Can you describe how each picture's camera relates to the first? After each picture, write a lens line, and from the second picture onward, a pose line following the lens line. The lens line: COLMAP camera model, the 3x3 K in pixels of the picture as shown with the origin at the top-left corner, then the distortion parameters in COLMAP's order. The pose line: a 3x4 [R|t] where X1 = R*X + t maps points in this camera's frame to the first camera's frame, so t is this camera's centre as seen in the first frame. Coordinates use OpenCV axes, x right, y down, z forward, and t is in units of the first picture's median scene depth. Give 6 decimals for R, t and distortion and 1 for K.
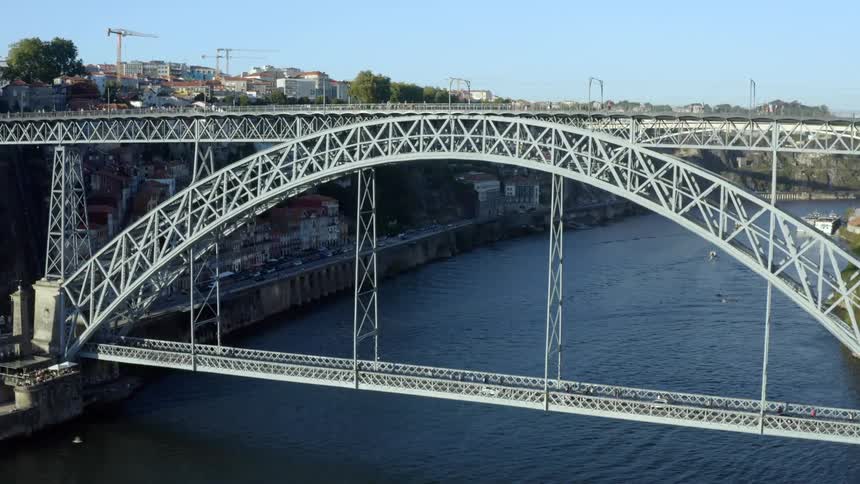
lens RADIAL K [[978.1, 0, 438.9], [0, 978.1, 237.1], [0, 0, 1]] dist [-0.181948, 0.008115]
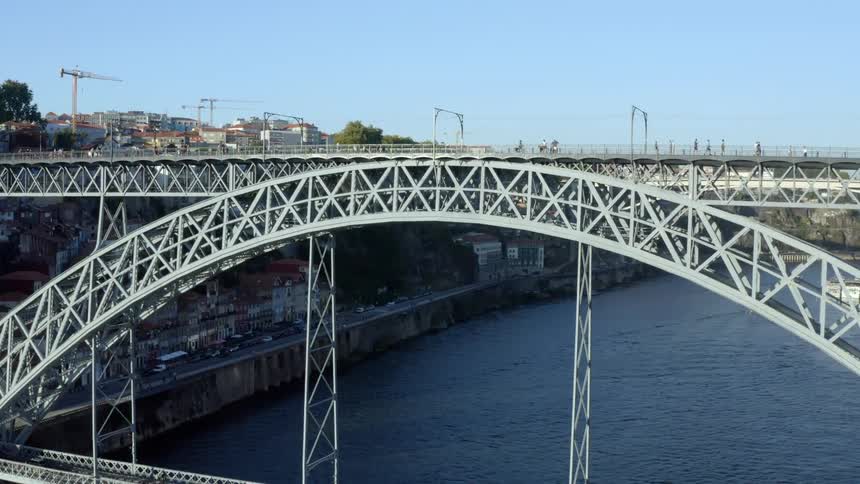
lens RADIAL K [[978.1, 0, 438.9], [0, 978.1, 237.1], [0, 0, 1]] dist [-0.181948, 0.008115]
pose [[0.999991, 0.003991, -0.001091, 0.014741], [-0.004049, 0.998210, -0.059666, -0.024500], [0.000851, 0.059670, 0.998218, 0.271831]]
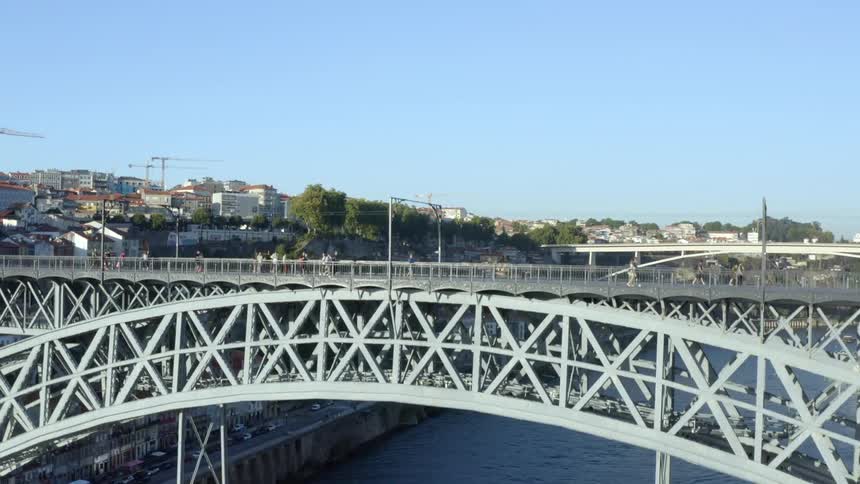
lens RADIAL K [[978.1, 0, 438.9], [0, 978.1, 237.1], [0, 0, 1]] dist [-0.181948, 0.008115]
pose [[0.999609, 0.006160, 0.027286, 0.018929], [-0.002918, 0.993090, -0.117317, -0.095137], [-0.027820, 0.117191, 0.992720, 0.569565]]
